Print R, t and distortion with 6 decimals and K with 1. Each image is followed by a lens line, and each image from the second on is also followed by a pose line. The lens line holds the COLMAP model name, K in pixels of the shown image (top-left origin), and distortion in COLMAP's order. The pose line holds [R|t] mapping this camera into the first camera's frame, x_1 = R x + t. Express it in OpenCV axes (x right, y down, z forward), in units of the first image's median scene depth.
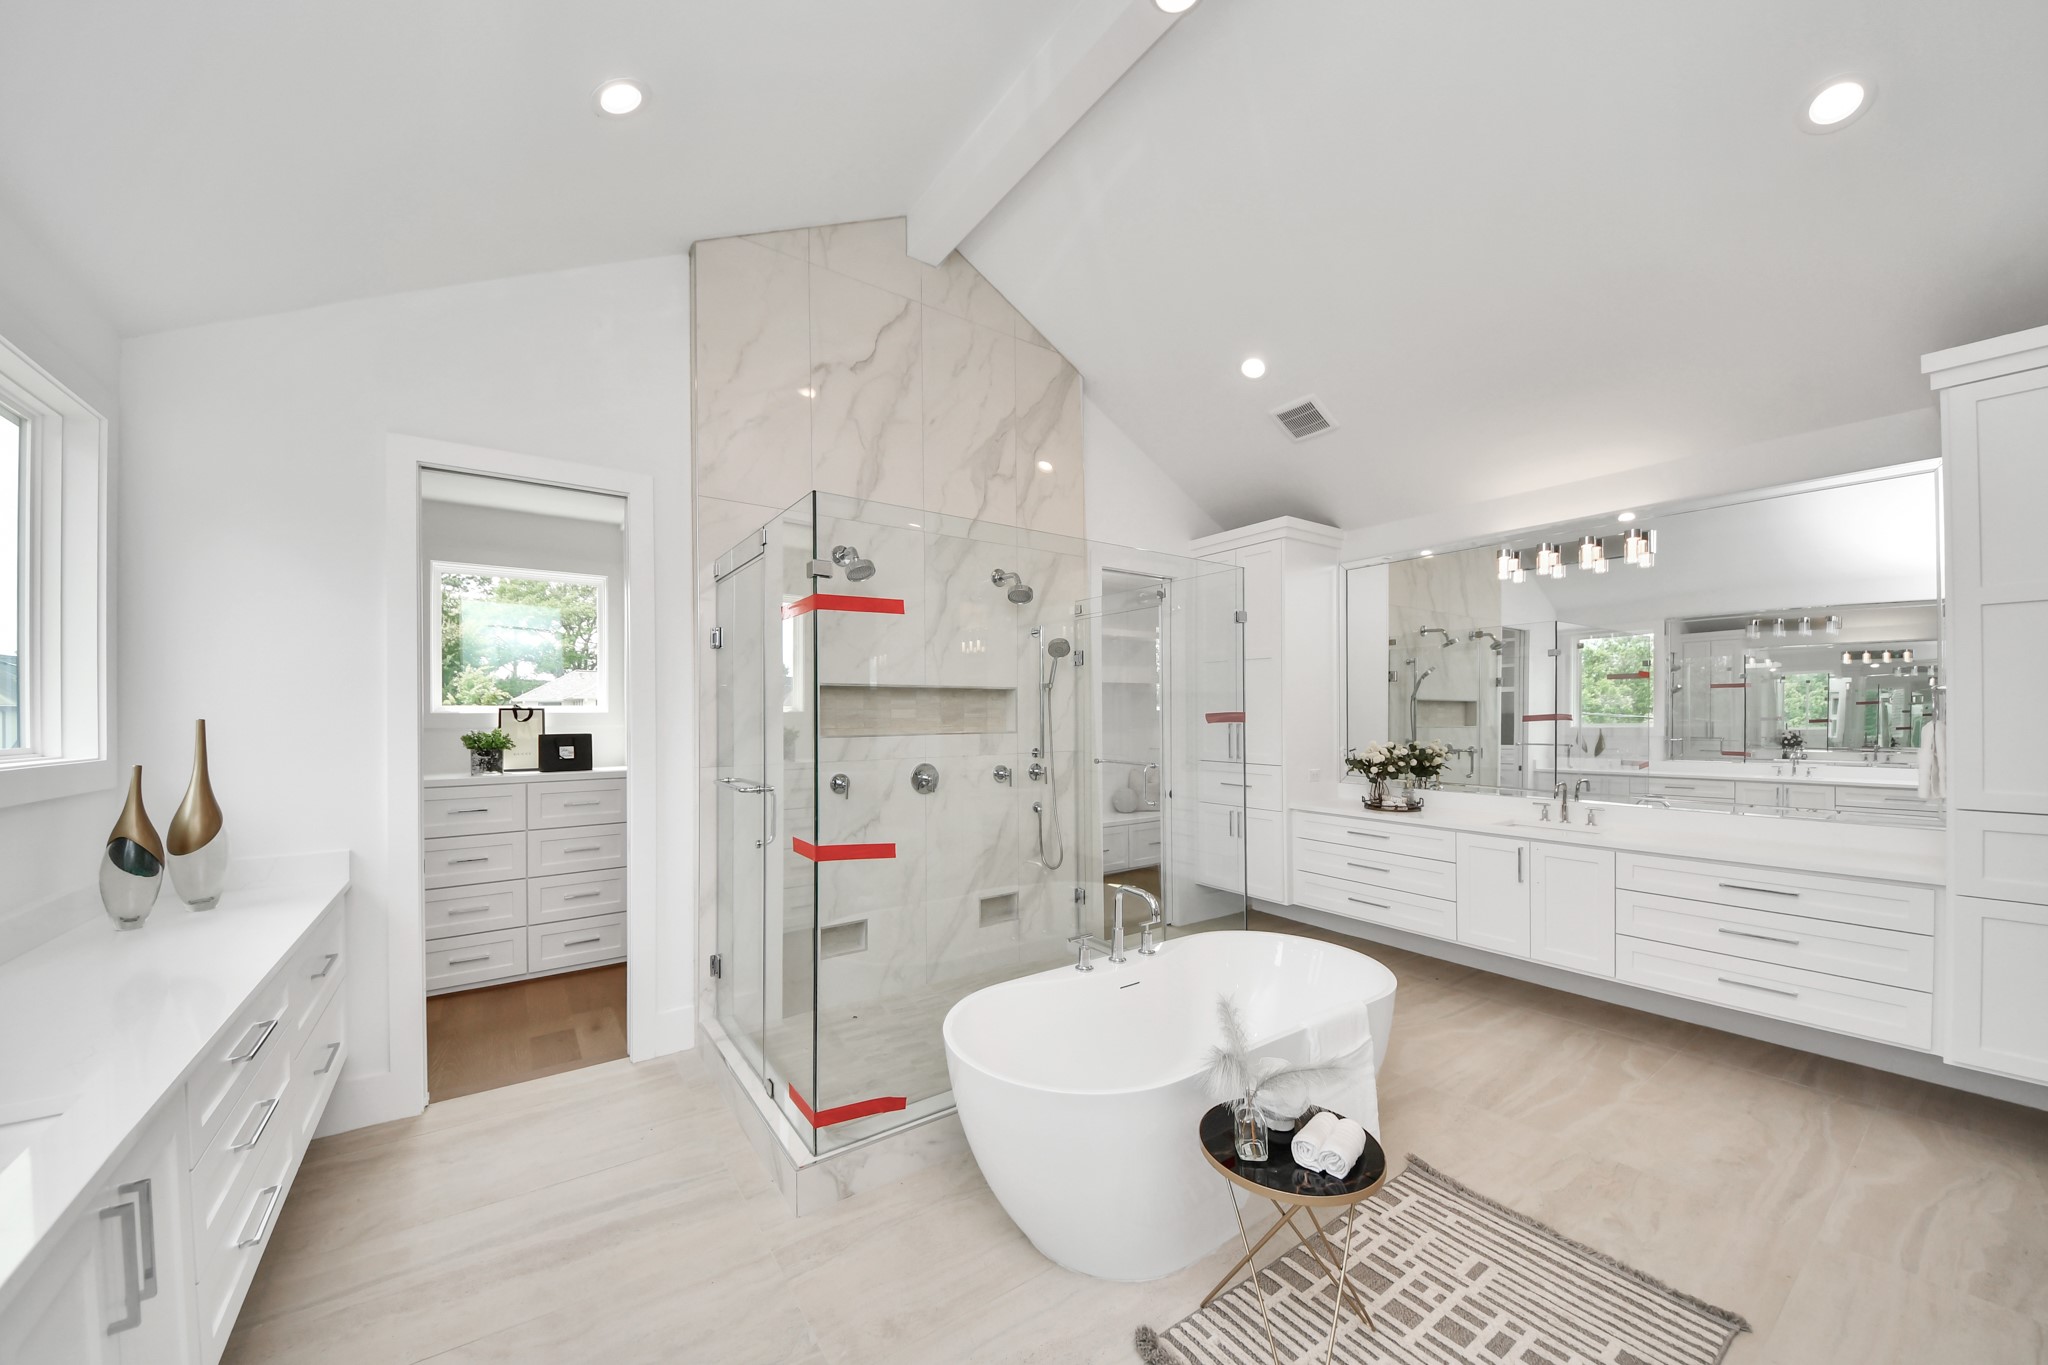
lens RADIAL K [[739.8, 0, 1036.4], [0, 739.8, 710.6], [0, 0, 1]] dist [0.029270, -0.021796]
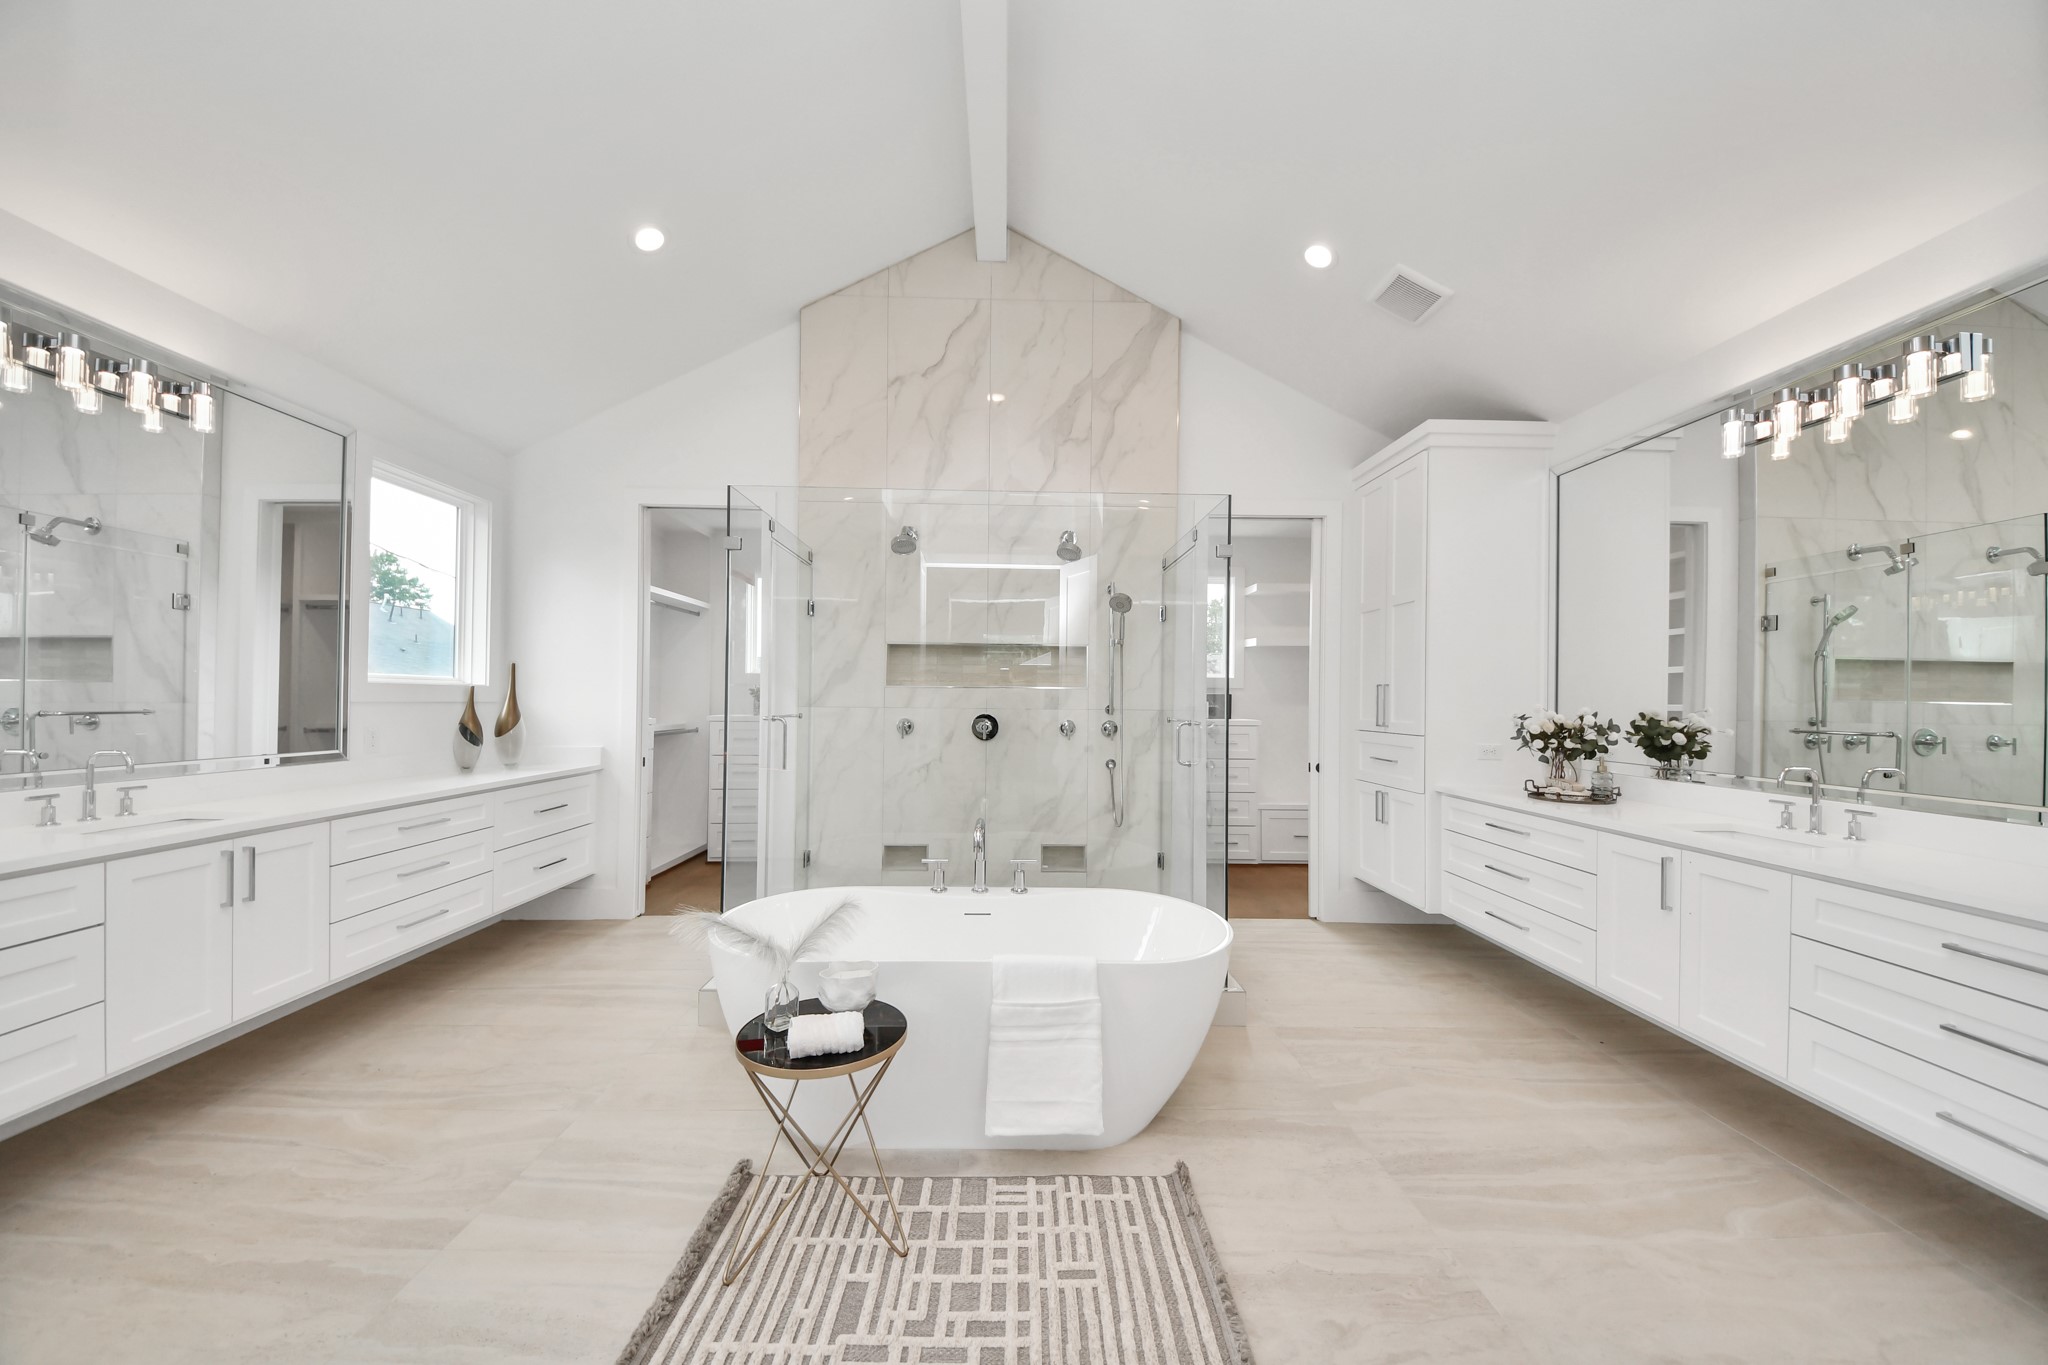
lens RADIAL K [[737.0, 0, 1027.6], [0, 737.0, 694.2], [0, 0, 1]] dist [0.009888, -0.006755]
pose [[0.821538, 0.005573, -0.570126, 0.490017], [-0.008950, 0.999955, -0.003122, 0.041259], [0.570083, 0.007668, 0.821551, 0.125594]]
